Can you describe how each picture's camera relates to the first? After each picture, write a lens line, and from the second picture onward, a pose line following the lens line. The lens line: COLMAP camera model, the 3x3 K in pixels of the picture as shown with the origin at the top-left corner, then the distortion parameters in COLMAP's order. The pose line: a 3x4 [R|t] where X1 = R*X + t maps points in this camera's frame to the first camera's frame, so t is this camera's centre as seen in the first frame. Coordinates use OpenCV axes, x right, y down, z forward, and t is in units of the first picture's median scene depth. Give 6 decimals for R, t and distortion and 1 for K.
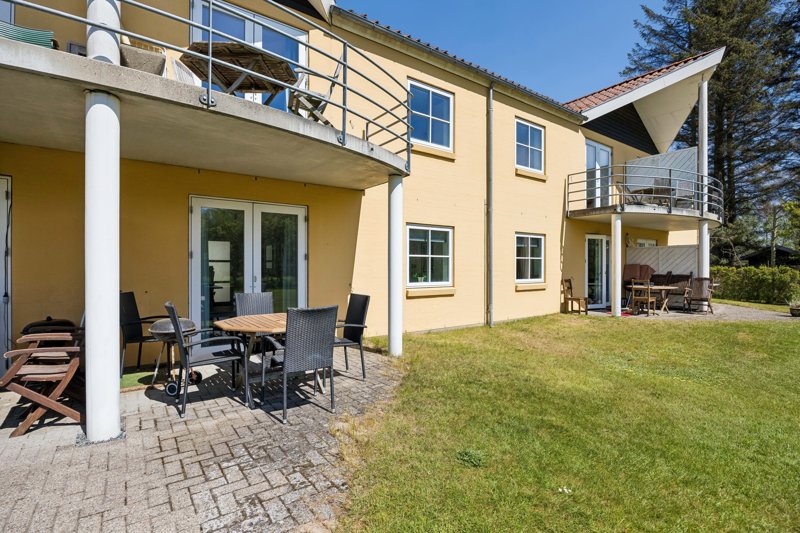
lens RADIAL K [[384.0, 0, 402.9], [0, 384.0, 264.4], [0, 0, 1]] dist [-0.005210, -0.000515]
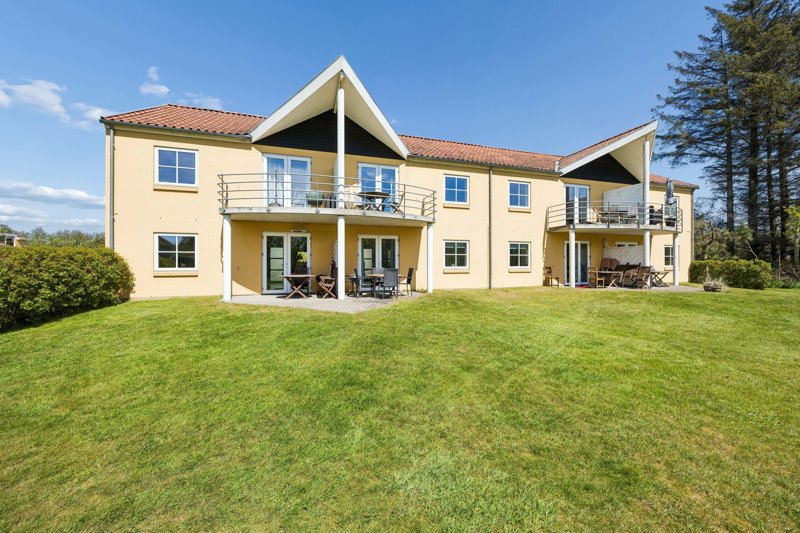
lens RADIAL K [[321.6, 0, 402.3], [0, 321.6, 266.4], [0, 0, 1]] dist [0.003924, -0.001781]
pose [[0.944804, 0.000168, -0.327636, 0.362034], [0.003155, 0.999949, 0.009609, 0.025223], [0.327621, -0.010112, 0.944755, -0.773879]]
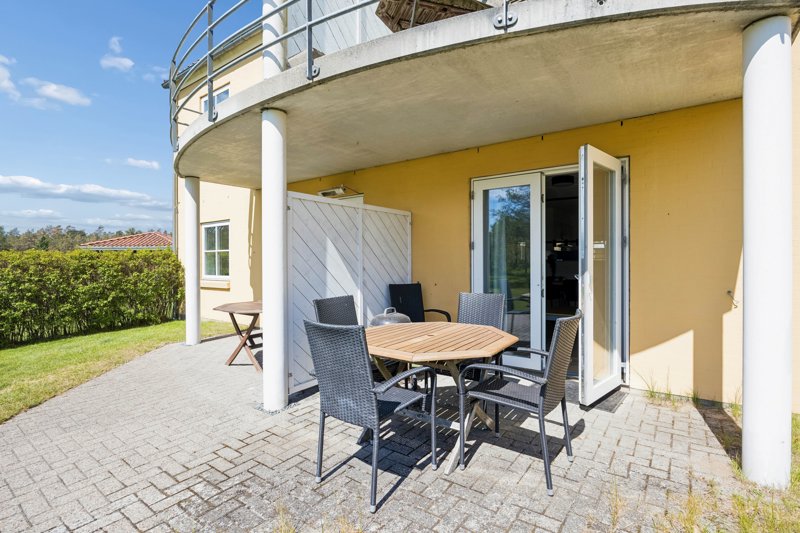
lens RADIAL K [[384.0, 0, 399.7], [0, 384.0, 262.5], [0, 0, 1]] dist [-0.005210, -0.000515]
pose [[0.315717, 0.006676, -0.948830, 0.169826], [0.015173, 0.999812, 0.012083, 0.001346], [0.948732, -0.018211, 0.315557, 0.385461]]
